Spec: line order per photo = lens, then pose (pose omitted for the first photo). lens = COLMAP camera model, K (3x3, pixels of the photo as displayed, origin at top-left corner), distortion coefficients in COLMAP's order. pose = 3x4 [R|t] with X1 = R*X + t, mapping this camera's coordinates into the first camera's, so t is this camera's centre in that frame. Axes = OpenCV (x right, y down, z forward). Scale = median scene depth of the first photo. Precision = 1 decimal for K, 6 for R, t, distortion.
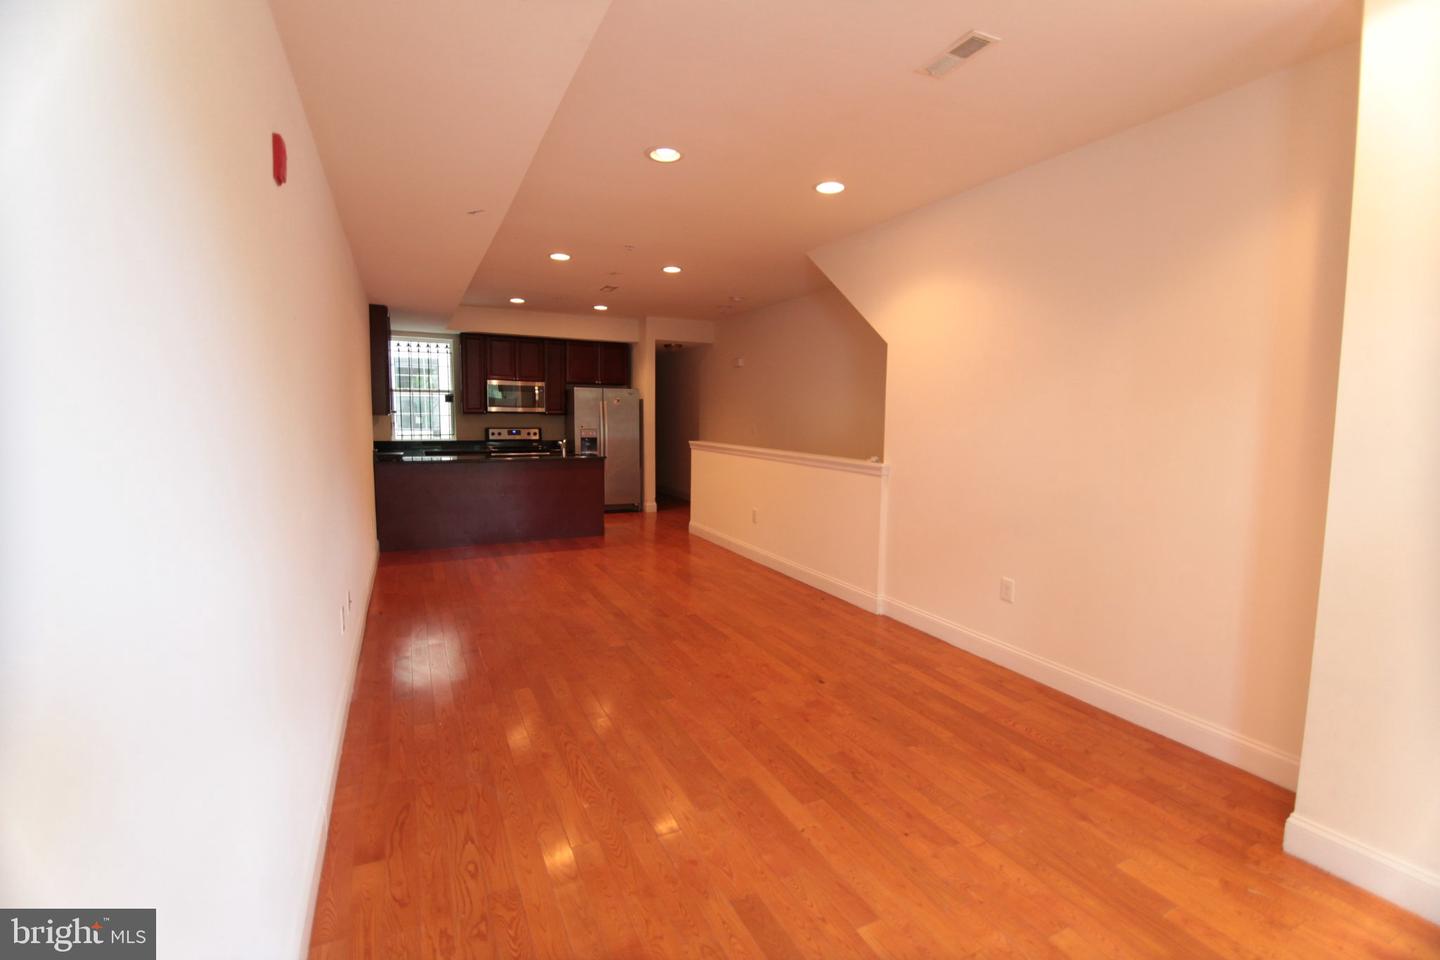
lens RADIAL K [[644.1, 0, 727.3], [0, 644.1, 477.4], [0, 0, 1]] dist [-0.015628, -0.002246]
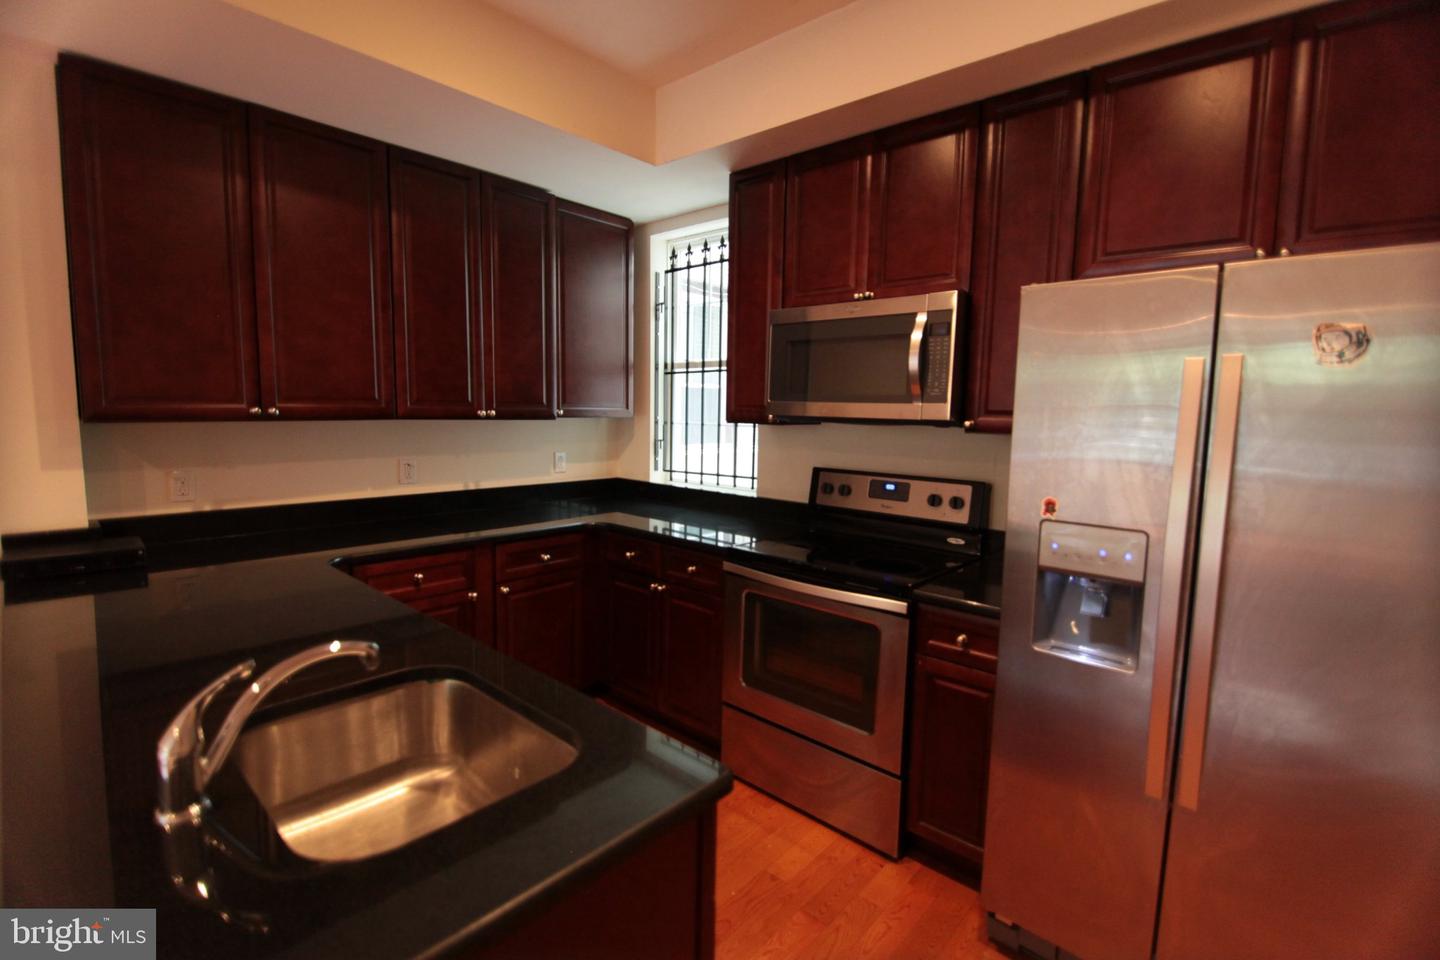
lens RADIAL K [[644.1, 0, 707.4], [0, 644.1, 471.5], [0, 0, 1]] dist [-0.015628, -0.002246]
pose [[0.368088, 0.082877, -0.926090, -0.098781], [-0.099686, 0.993796, 0.049314, -0.087288], [0.924432, 0.074166, 0.374066, 0.844473]]
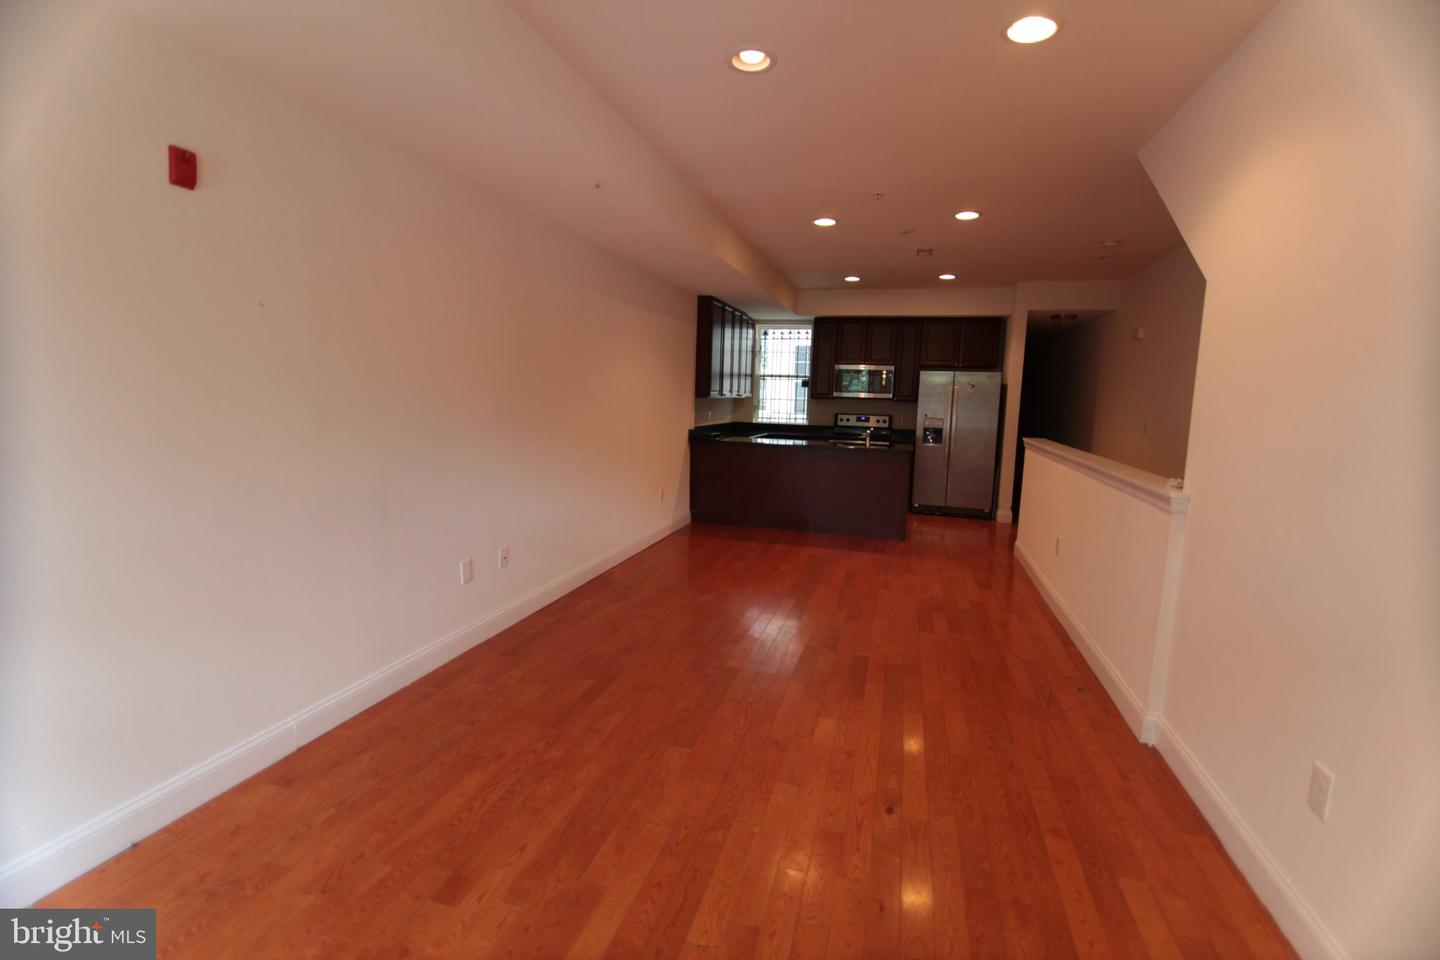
lens RADIAL K [[644.1, 0, 719.2], [0, 644.1, 478.2], [0, 0, 1]] dist [-0.015628, -0.002246]
pose [[0.736332, 0.096149, -0.669754, 0.165497], [-0.083047, 0.995210, 0.051569, -0.014676], [0.671505, 0.017649, 0.740790, 0.154422]]
